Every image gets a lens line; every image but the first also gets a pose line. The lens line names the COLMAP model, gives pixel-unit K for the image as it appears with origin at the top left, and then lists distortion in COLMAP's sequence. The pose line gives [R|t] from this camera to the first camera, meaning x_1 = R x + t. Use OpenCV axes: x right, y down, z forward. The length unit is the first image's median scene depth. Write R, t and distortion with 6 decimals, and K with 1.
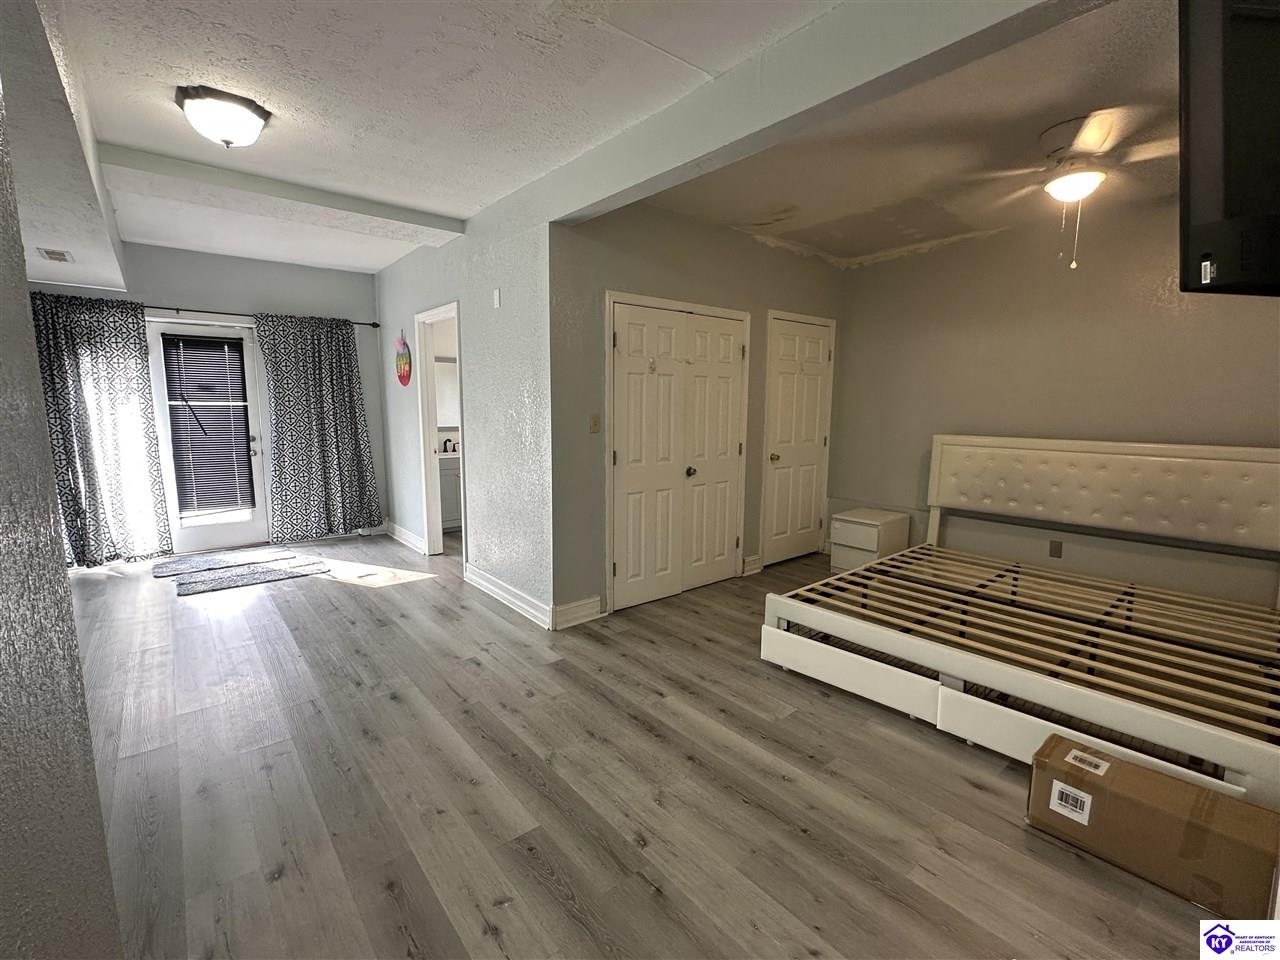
lens RADIAL K [[570.7, 0, 637.5], [0, 570.7, 480.0], [0, 0, 1]] dist [-0.007471, 0.002053]
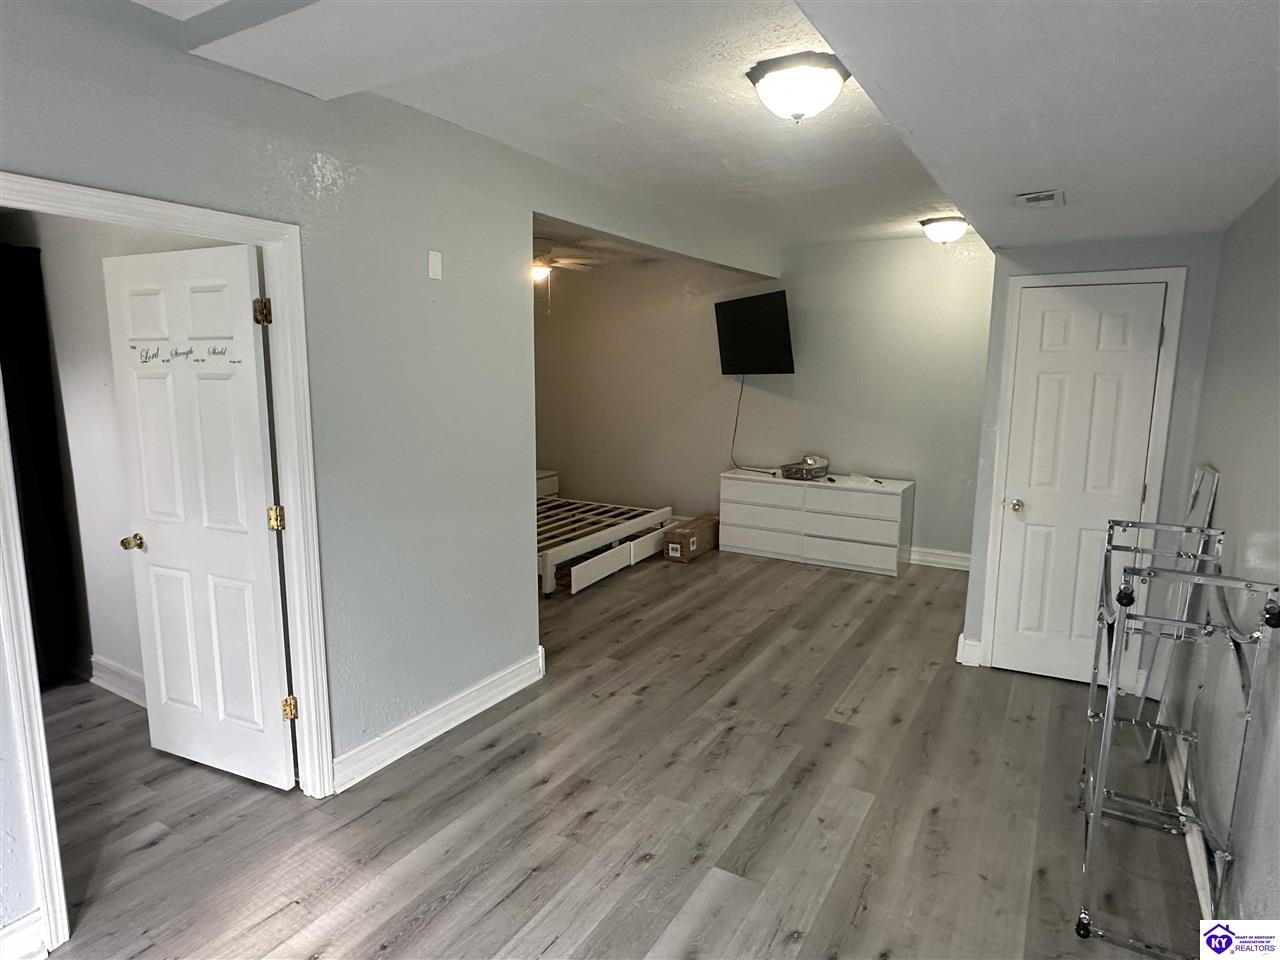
lens RADIAL K [[740.3, 0, 637.3], [0, 740.3, 479.2], [0, 0, 1]] dist [-0.003480, -0.000369]
pose [[-0.332445, -0.154785, 0.930334, -1.334619], [0.120404, 0.971403, 0.204643, -0.268575], [-0.935405, 0.180049, -0.304302, 1.278752]]
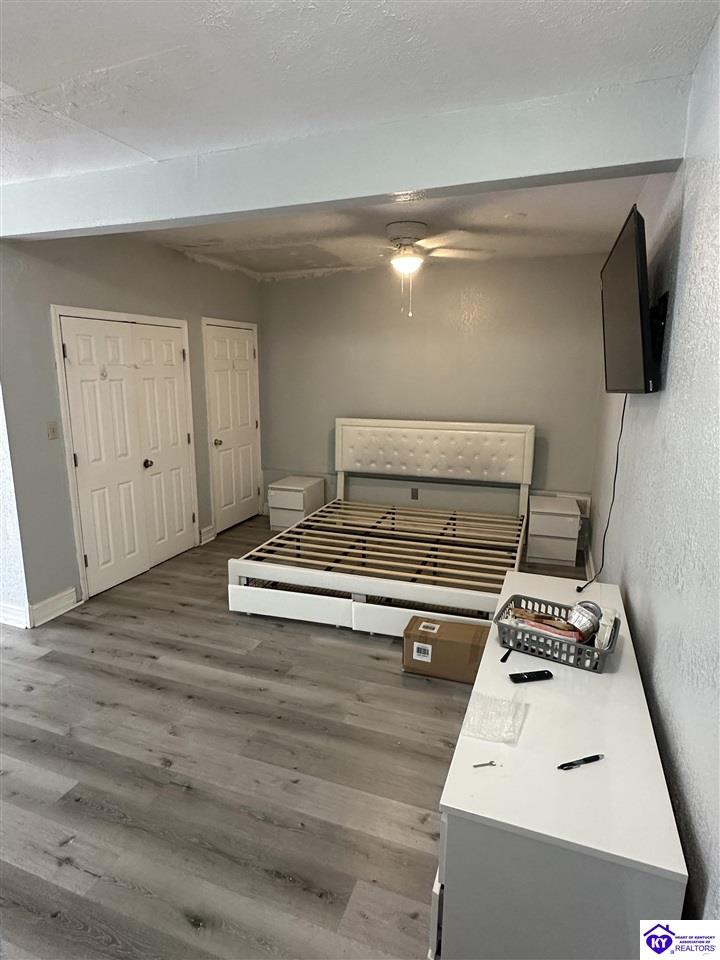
lens RADIAL K [[537.2, 0, 357.7], [0, 537.2, 477.8], [0, 0, 1]] dist [-0.004362, 0.003991]
pose [[0.867080, -0.104154, 0.487160, -0.086877], [0.068125, 0.993504, 0.091157, -0.070866], [-0.493489, -0.045852, 0.868542, -0.172441]]
